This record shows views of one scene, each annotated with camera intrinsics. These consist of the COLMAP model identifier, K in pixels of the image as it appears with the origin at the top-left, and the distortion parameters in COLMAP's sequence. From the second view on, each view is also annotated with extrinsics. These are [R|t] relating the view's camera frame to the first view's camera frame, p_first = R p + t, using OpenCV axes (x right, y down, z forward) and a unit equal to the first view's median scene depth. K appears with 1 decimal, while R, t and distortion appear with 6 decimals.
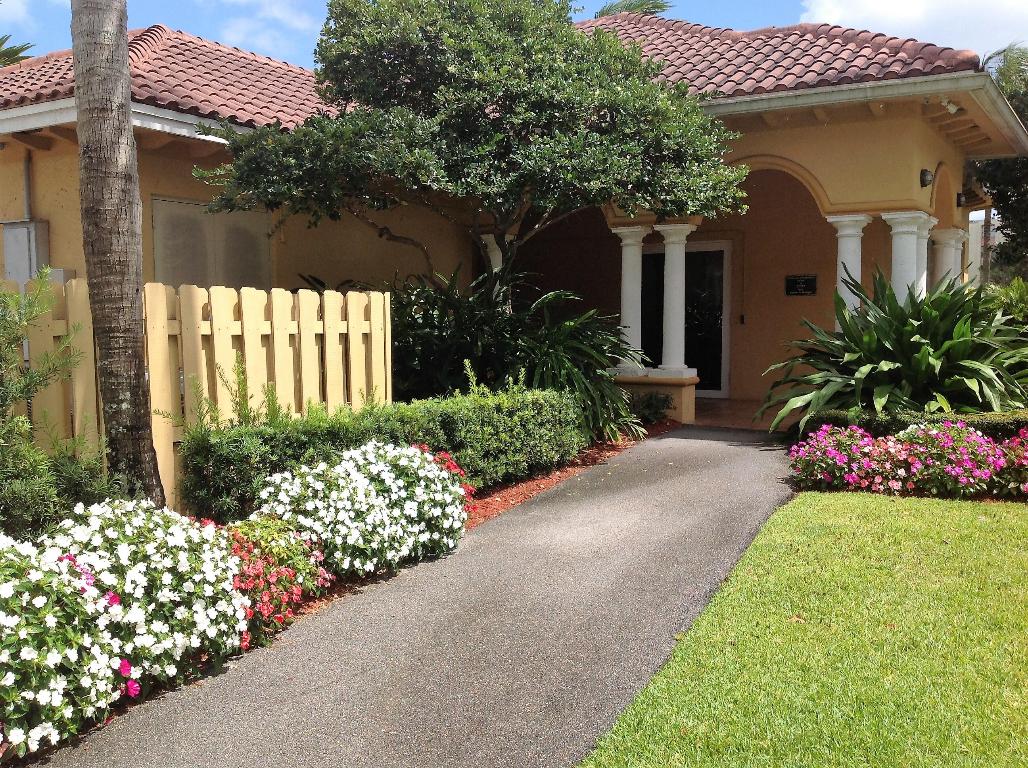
lens RADIAL K [[905.2, 0, 514.0], [0, 905.2, 384.0], [0, 0, 1]] dist [0.000423, -0.167307]
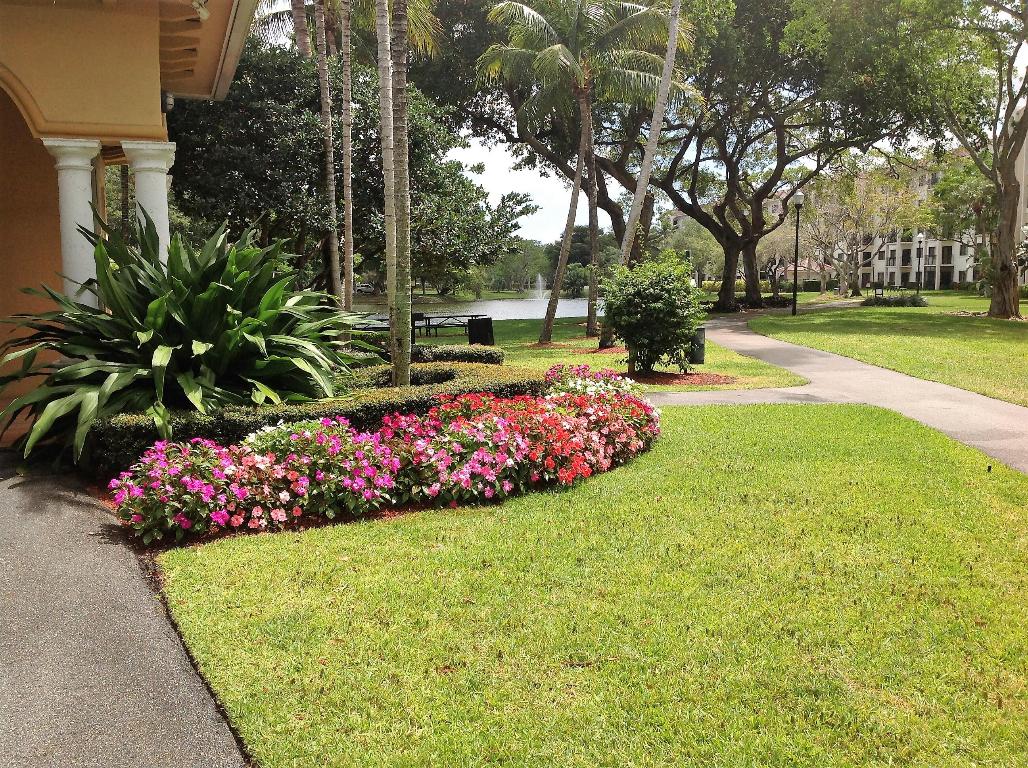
lens RADIAL K [[905.2, 0, 514.0], [0, 905.2, 384.0], [0, 0, 1]] dist [0.000423, -0.167307]
pose [[0.550098, -0.074371, 0.831782, -0.055420], [0.050480, 0.997167, 0.055774, -0.020235], [-0.833573, 0.011307, 0.552293, 0.443197]]
